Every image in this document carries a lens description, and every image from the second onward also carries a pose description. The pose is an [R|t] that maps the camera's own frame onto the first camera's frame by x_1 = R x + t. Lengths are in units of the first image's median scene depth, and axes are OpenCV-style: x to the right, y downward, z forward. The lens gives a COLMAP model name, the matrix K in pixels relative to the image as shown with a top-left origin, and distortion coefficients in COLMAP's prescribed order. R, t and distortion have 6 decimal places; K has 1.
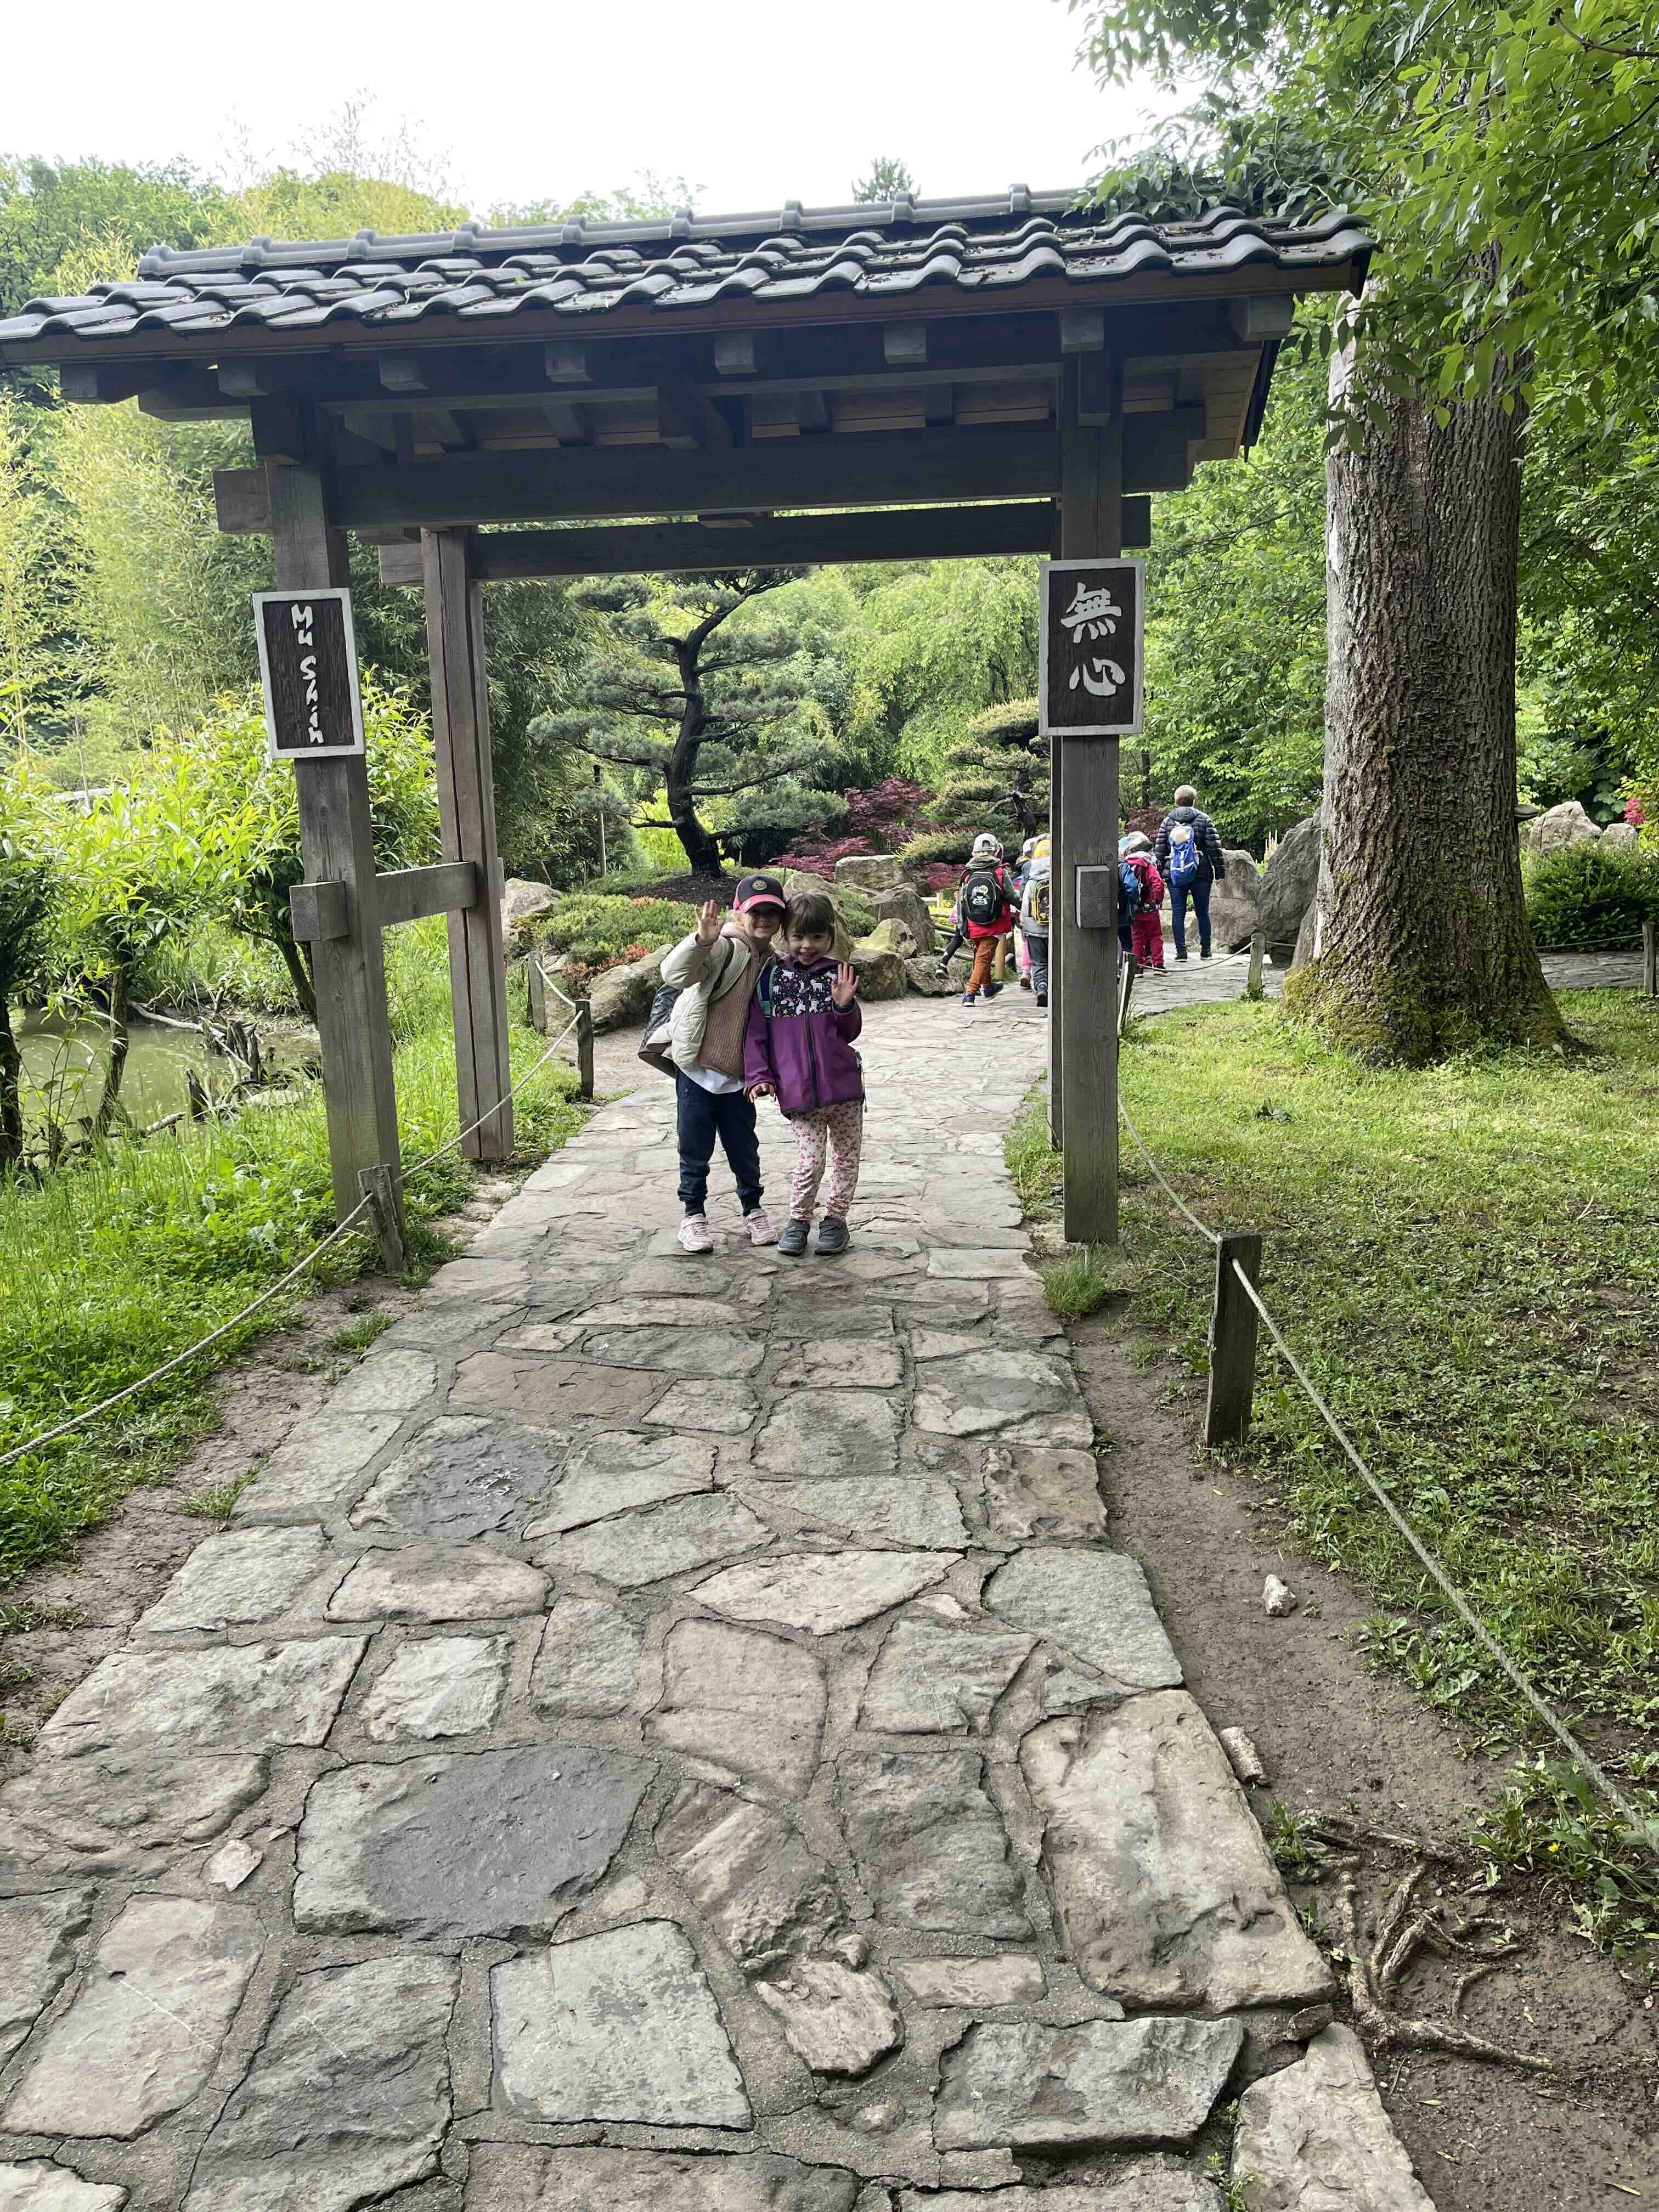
lens RADIAL K [[1673.7, 0, 825.9], [0, 1673.7, 1107.7], [0, 0, 1]] dist [0.078473, -0.102286]
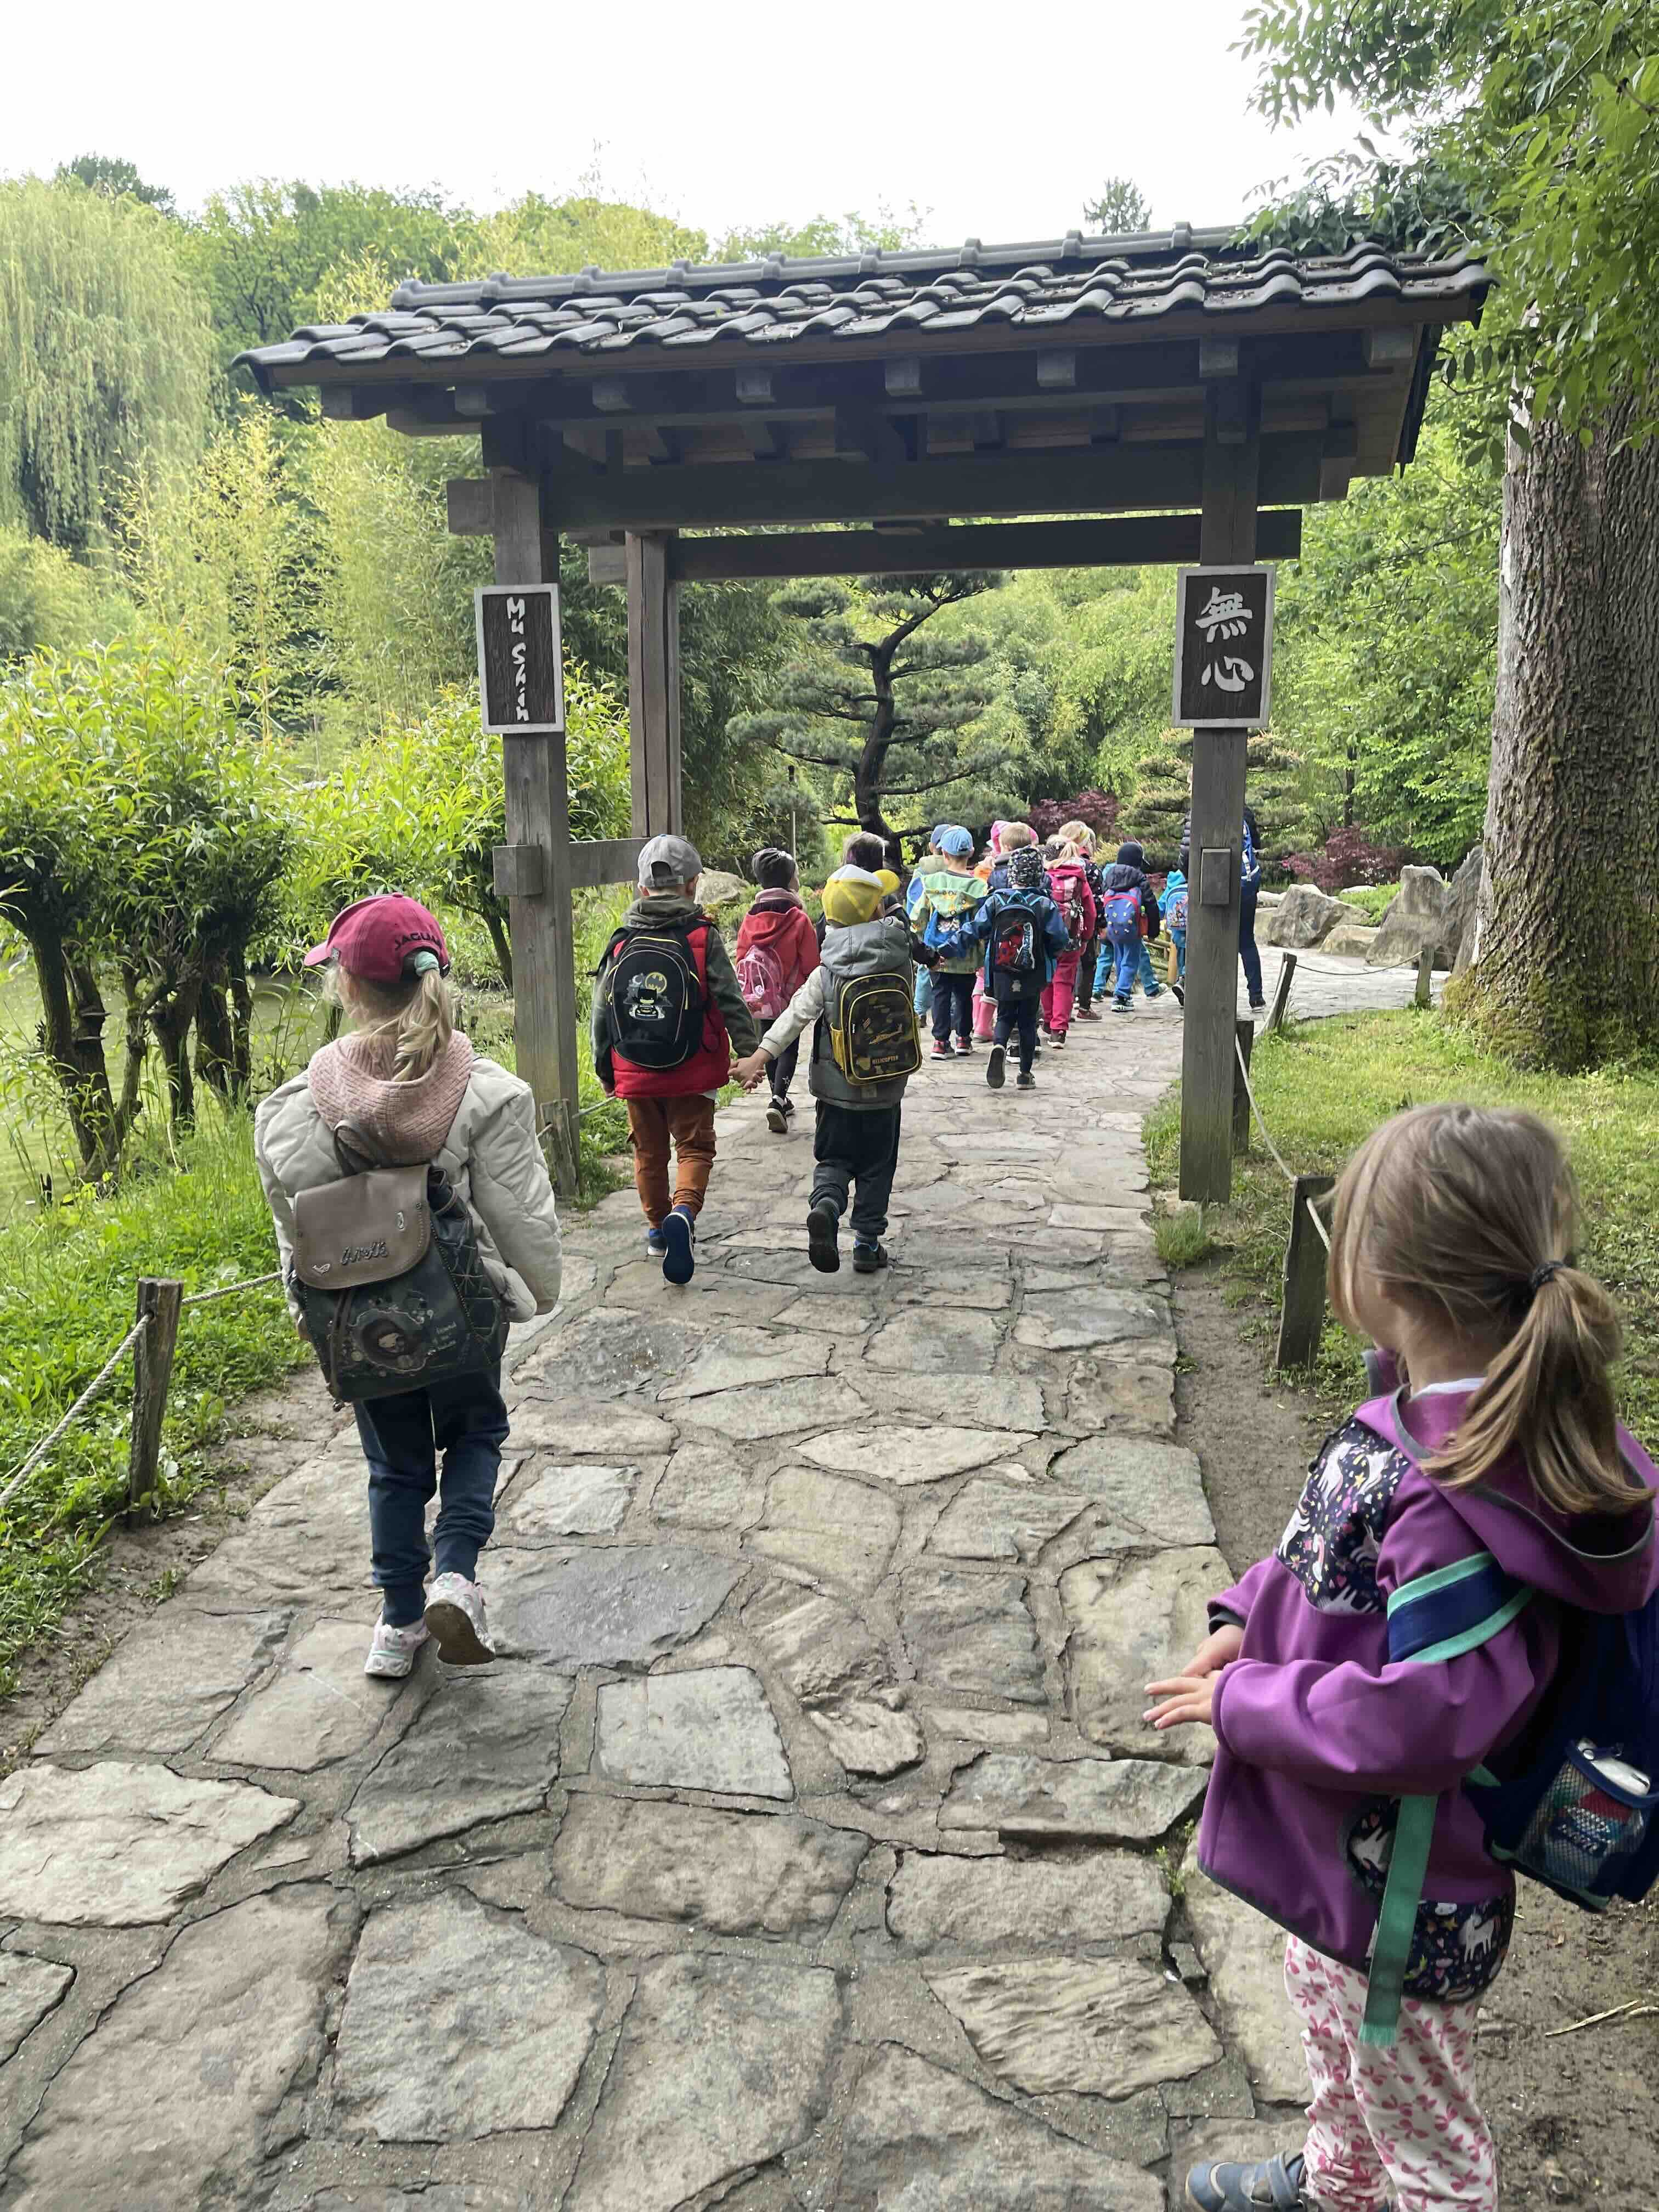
lens RADIAL K [[1673.7, 0, 842.8], [0, 1673.7, 1087.1], [0, 0, 1]] dist [0.078473, -0.102286]
pose [[0.993742, 0.045627, -0.101959, 0.038083], [-0.047536, 0.998735, -0.016368, 0.038554], [0.101084, 0.021112, 0.994654, -0.095539]]
